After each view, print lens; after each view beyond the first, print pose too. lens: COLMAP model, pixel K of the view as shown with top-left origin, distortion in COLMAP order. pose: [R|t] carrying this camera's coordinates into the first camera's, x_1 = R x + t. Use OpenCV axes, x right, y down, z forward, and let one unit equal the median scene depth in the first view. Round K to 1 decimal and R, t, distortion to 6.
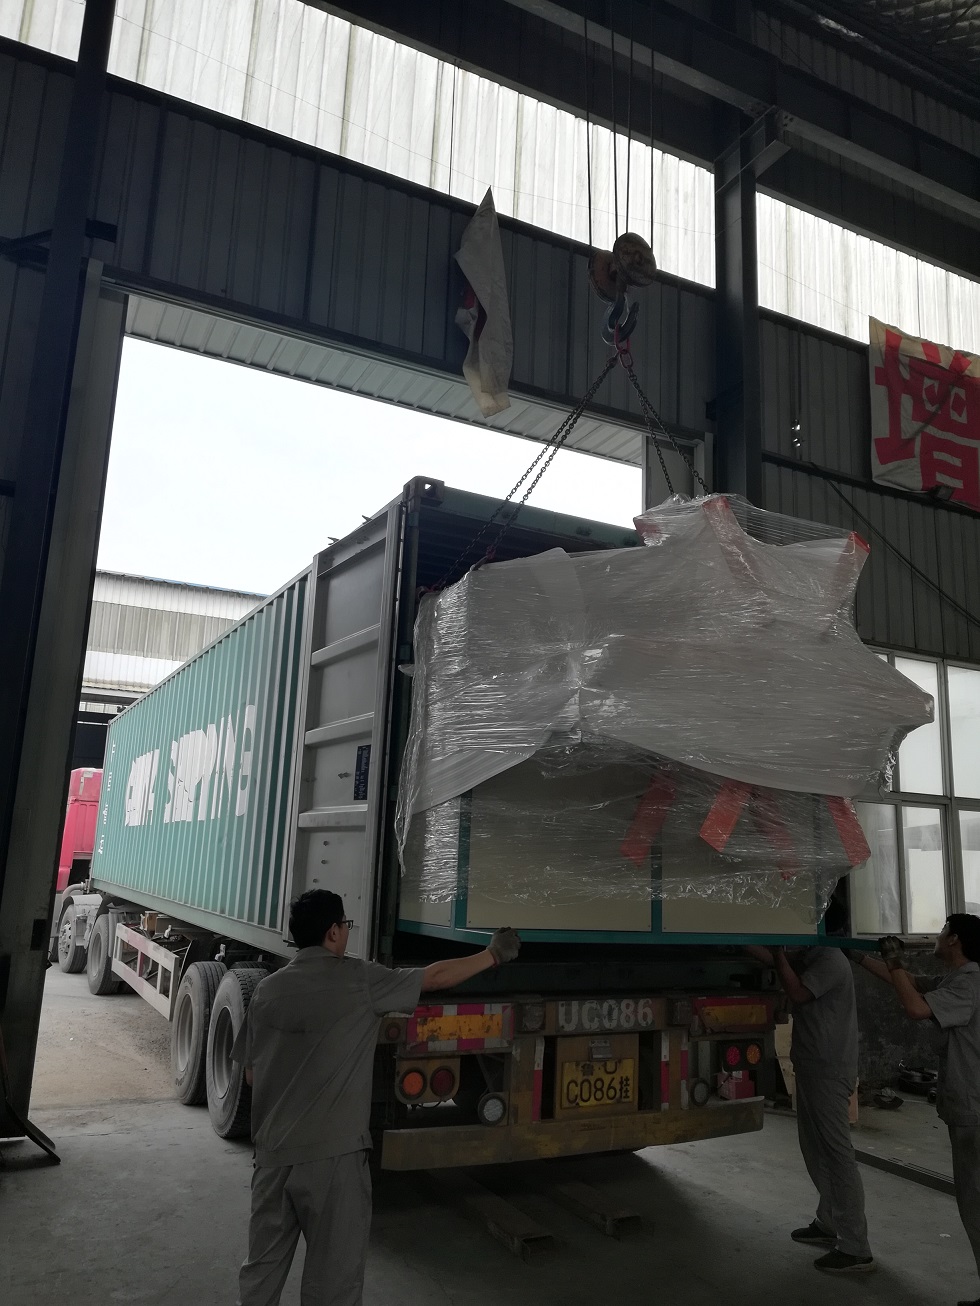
lens RADIAL K [[983.7, 0, 481.3], [0, 983.7, 659.5], [0, 0, 1]] dist [0.041948, -0.063428]
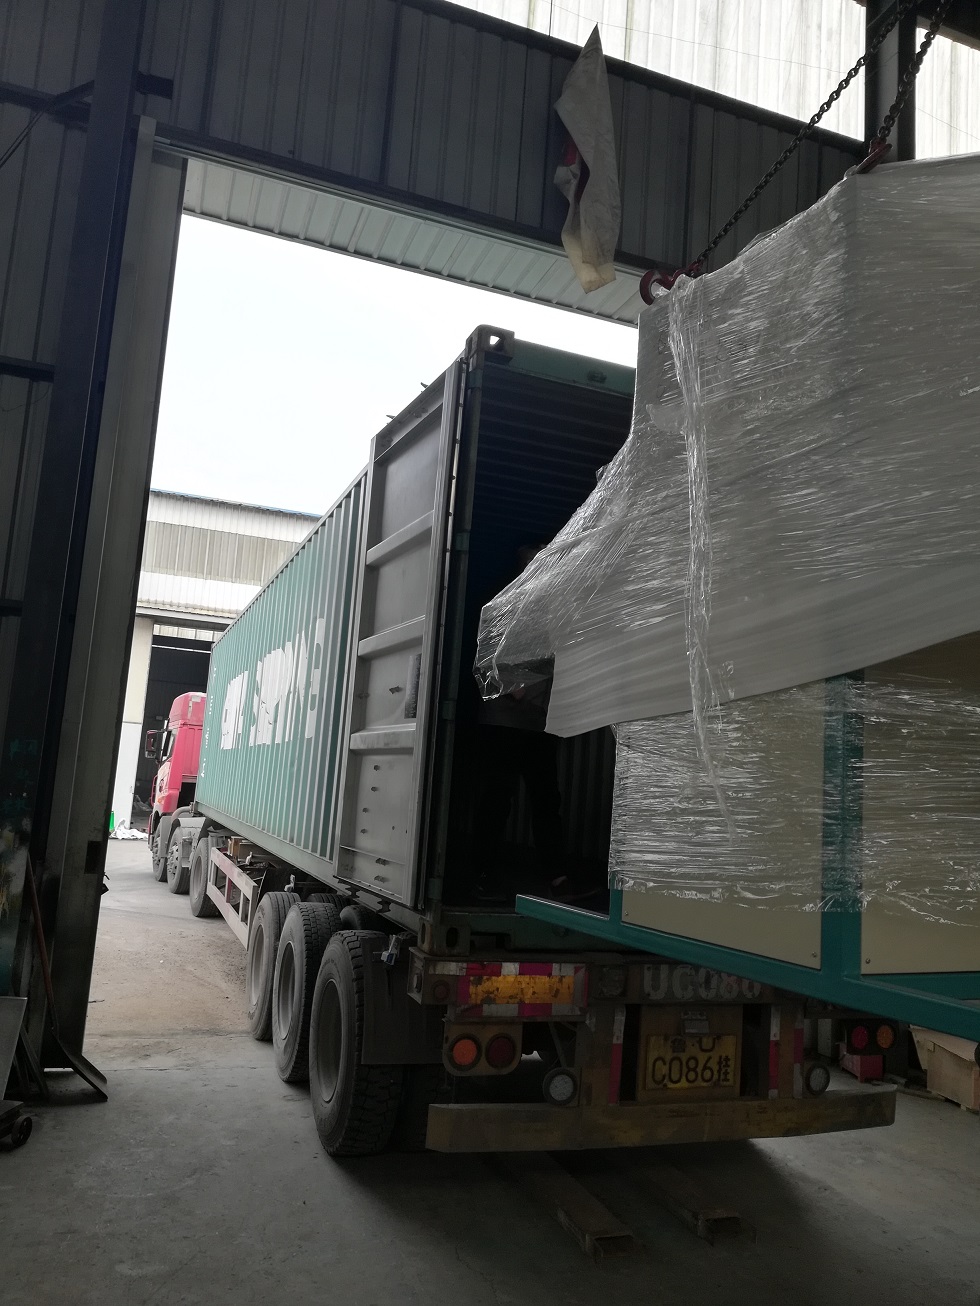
lens RADIAL K [[983.7, 0, 481.9], [0, 983.7, 652.0], [0, 0, 1]] dist [0.041948, -0.063428]
pose [[0.992289, 0.016057, -0.122903, 0.028280], [-0.009261, 0.998406, 0.055672, 0.026653], [0.123601, -0.054105, 0.990856, 0.119766]]
